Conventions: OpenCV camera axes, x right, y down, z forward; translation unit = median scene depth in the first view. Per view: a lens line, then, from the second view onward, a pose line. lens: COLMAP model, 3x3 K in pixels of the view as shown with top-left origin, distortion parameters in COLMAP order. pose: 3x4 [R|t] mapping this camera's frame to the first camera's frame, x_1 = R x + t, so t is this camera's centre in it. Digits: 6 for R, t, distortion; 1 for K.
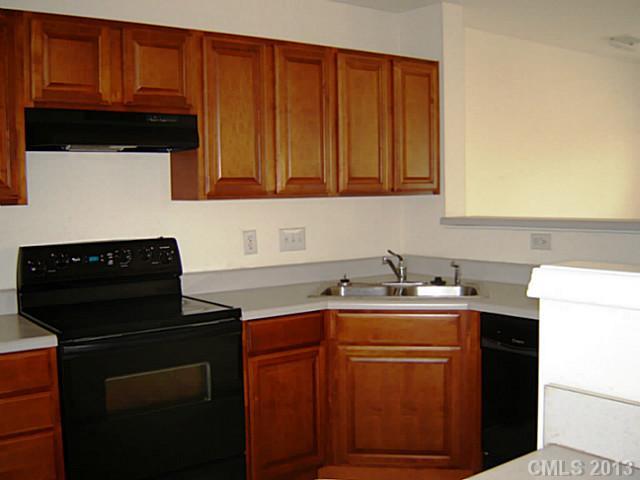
lens RADIAL K [[715.4, 0, 320.0], [0, 715.4, 240.0], [0, 0, 1]] dist [-0.144548, -0.014933]
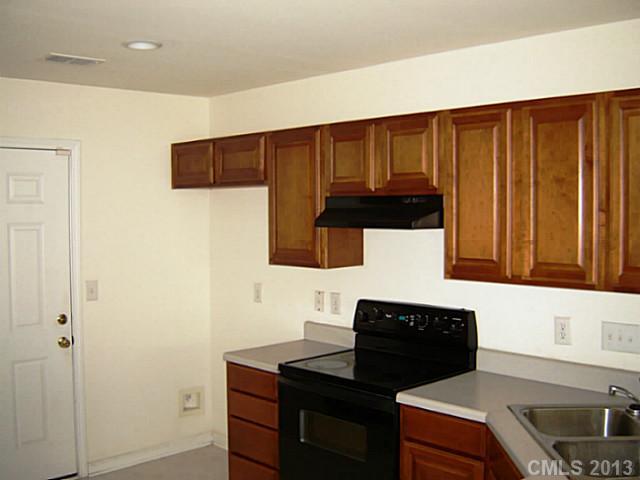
lens RADIAL K [[715.4, 0, 320.0], [0, 715.4, 240.0], [0, 0, 1]] dist [-0.144548, -0.014933]
pose [[0.123116, 0.062294, -0.990435, 0.811819], [-0.062287, 0.996545, 0.054936, -0.156391], [0.990436, 0.054927, 0.126571, 0.701719]]
